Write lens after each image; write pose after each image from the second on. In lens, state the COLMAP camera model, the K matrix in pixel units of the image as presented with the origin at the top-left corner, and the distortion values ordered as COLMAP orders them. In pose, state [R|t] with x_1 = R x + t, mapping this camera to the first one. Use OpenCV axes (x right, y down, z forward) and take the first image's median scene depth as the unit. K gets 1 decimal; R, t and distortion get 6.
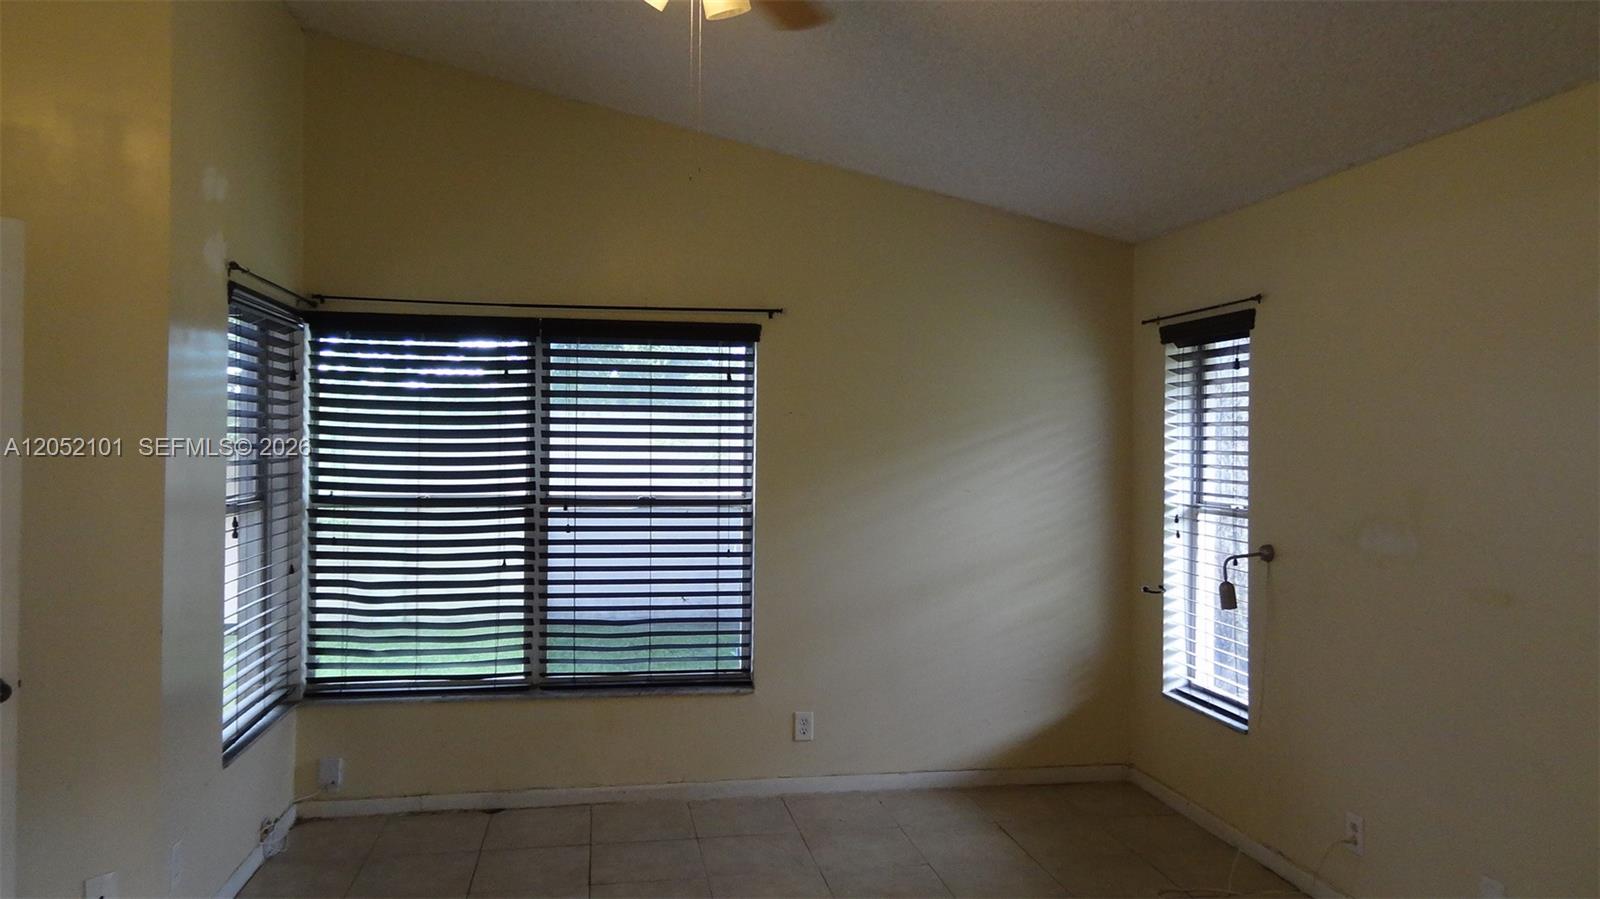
lens RADIAL K [[1129.7, 0, 790.1], [0, 1129.7, 442.3], [0, 0, 1]] dist [0.014210, 0.005820]
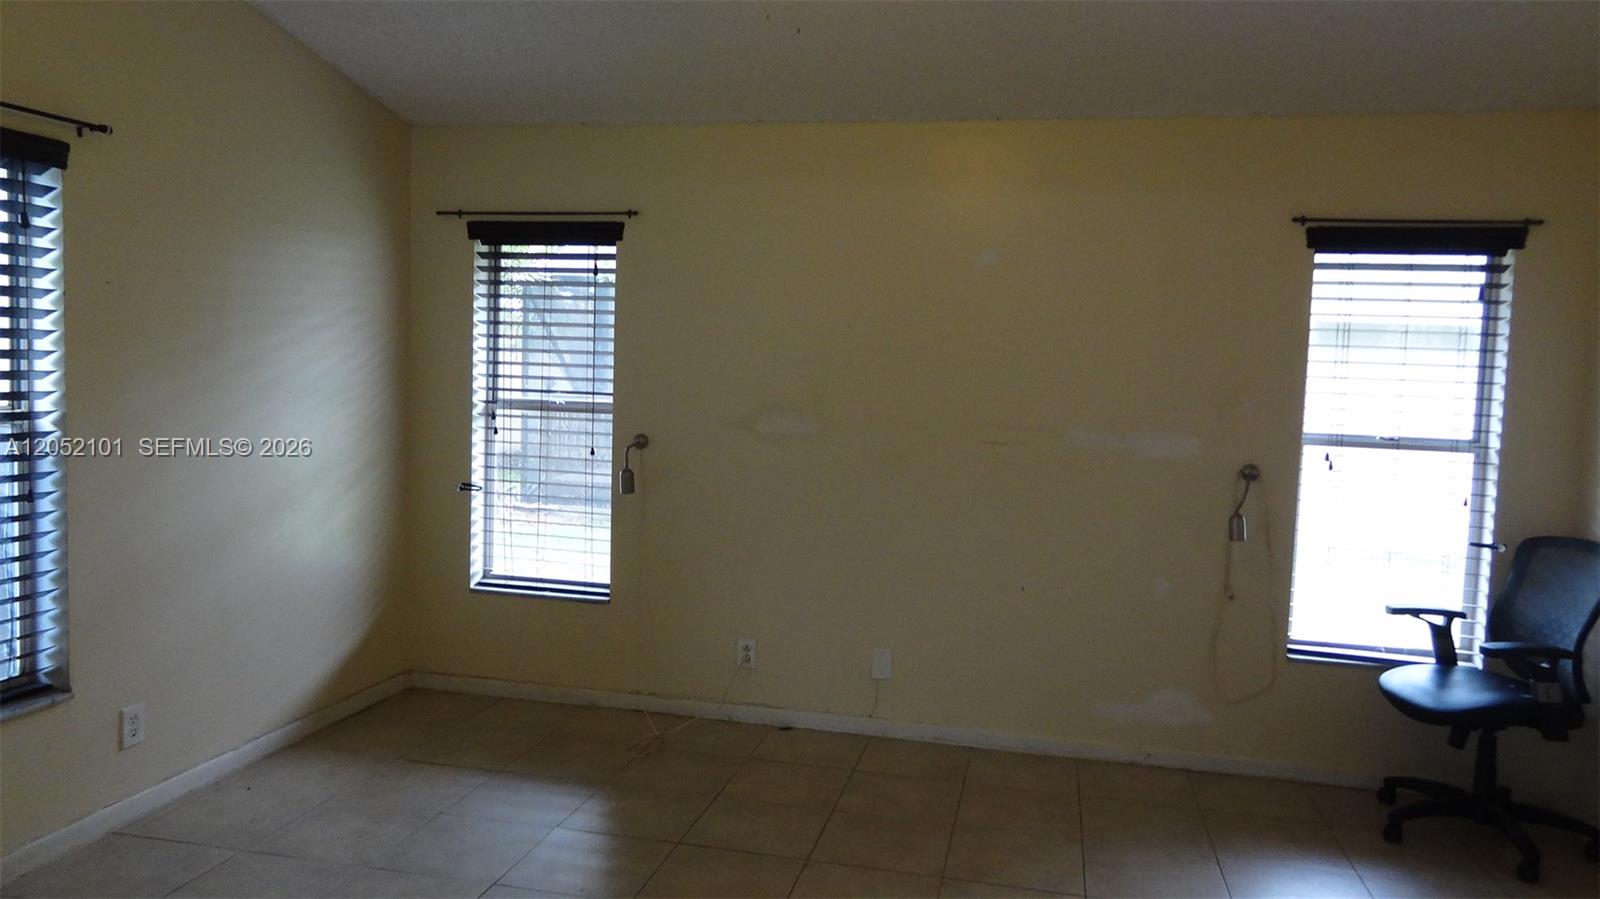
lens RADIAL K [[1129.7, 0, 788.4], [0, 1129.7, 453.1], [0, 0, 1]] dist [0.014210, 0.005820]
pose [[0.395196, -0.068290, 0.916055, -0.476574], [-0.027612, 0.995899, 0.086154, 0.005847], [-0.918182, -0.059342, 0.391690, 0.351415]]
